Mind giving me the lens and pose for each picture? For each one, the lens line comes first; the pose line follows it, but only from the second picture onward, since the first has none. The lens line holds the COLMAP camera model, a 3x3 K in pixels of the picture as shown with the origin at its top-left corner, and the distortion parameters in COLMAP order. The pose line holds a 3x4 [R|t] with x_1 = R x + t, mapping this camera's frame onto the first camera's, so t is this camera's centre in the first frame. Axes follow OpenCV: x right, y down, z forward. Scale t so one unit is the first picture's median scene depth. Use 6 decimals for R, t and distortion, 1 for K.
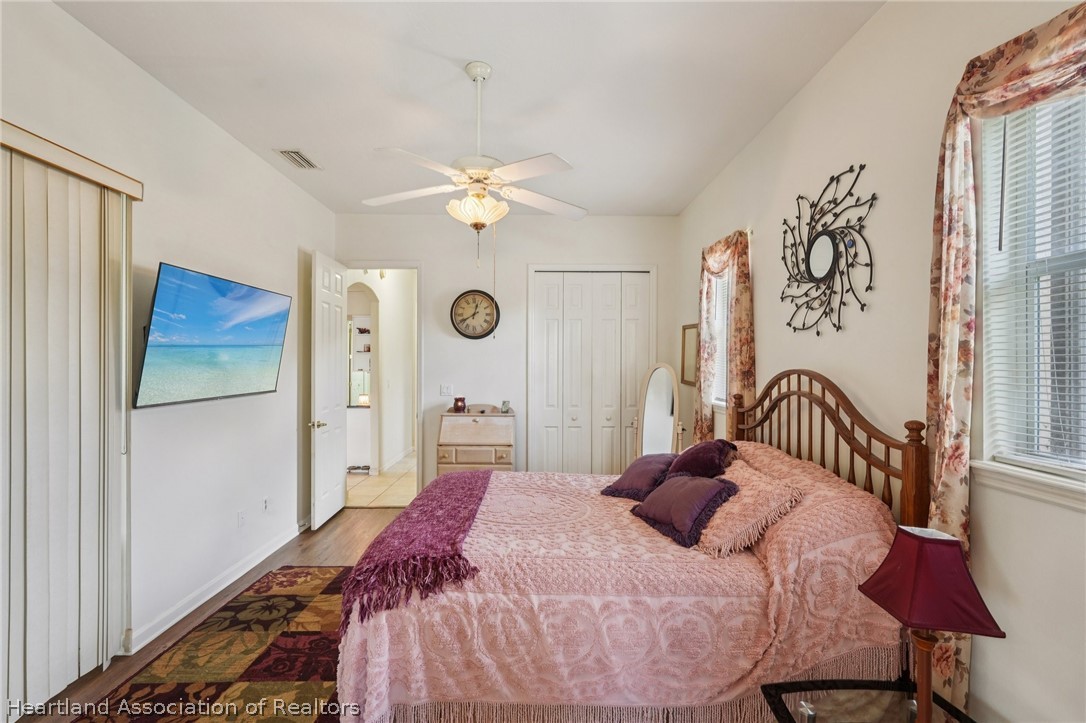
lens RADIAL K [[481.3, 0, 544.5], [0, 481.3, 357.8], [0, 0, 1]] dist [-0.000511, 0.001068]
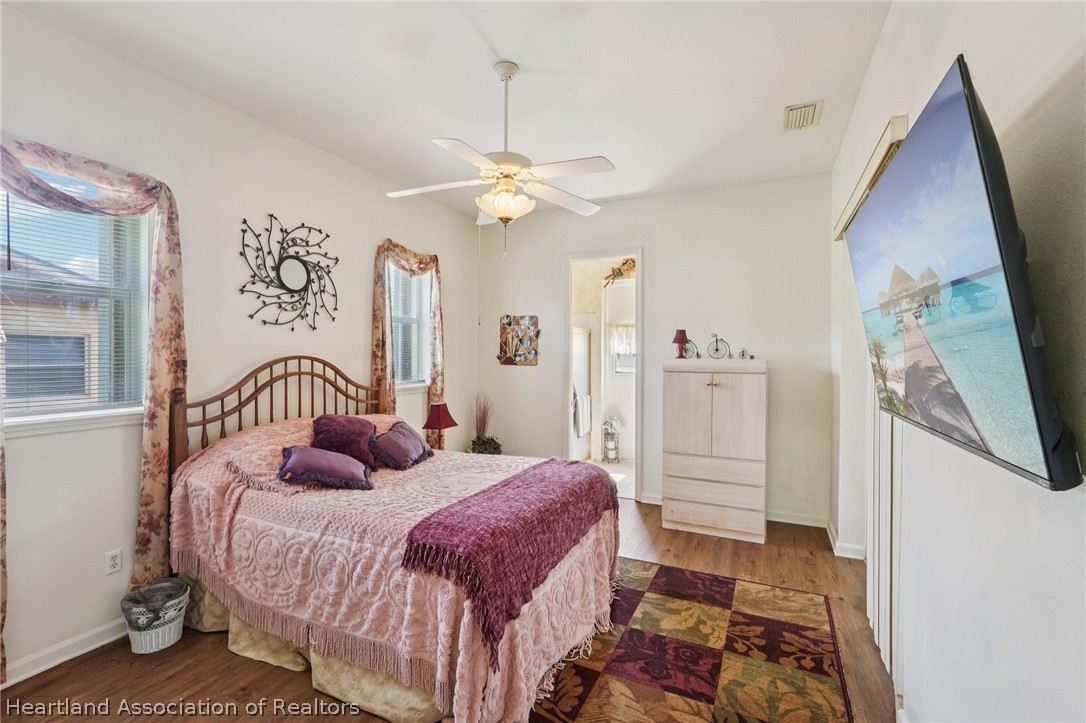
lens RADIAL K [[481.3, 0, 544.5], [0, 481.3, 357.8], [0, 0, 1]] dist [-0.000511, 0.001068]
pose [[-0.901655, -0.006861, 0.432401, -0.703077], [-0.006445, 0.999976, 0.002428, 0.023438], [-0.432407, -0.000598, -0.901678, 2.017920]]
